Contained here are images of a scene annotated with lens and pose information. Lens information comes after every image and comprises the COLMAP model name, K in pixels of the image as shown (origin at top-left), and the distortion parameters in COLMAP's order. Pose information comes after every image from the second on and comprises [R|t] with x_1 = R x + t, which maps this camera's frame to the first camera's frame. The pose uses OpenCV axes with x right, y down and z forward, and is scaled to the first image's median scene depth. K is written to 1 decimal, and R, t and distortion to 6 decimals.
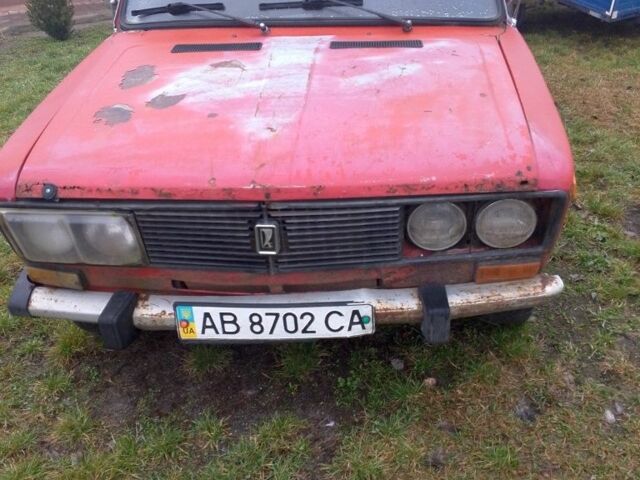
lens RADIAL K [[618.2, 0, 318.4], [0, 618.2, 236.3], [0, 0, 1]] dist [0.060089, 0.000000]
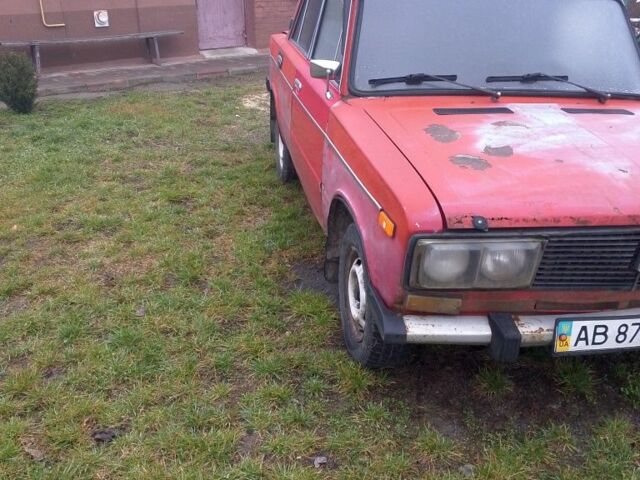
lens RADIAL K [[618.2, 0, 322.1], [0, 618.2, 243.9], [0, 0, 1]] dist [0.060089, 0.000000]
pose [[0.968681, -0.021512, 0.247374, -0.924284], [0.050744, 0.992365, -0.112412, 0.075653], [-0.243067, 0.121444, 0.962377, -0.026832]]
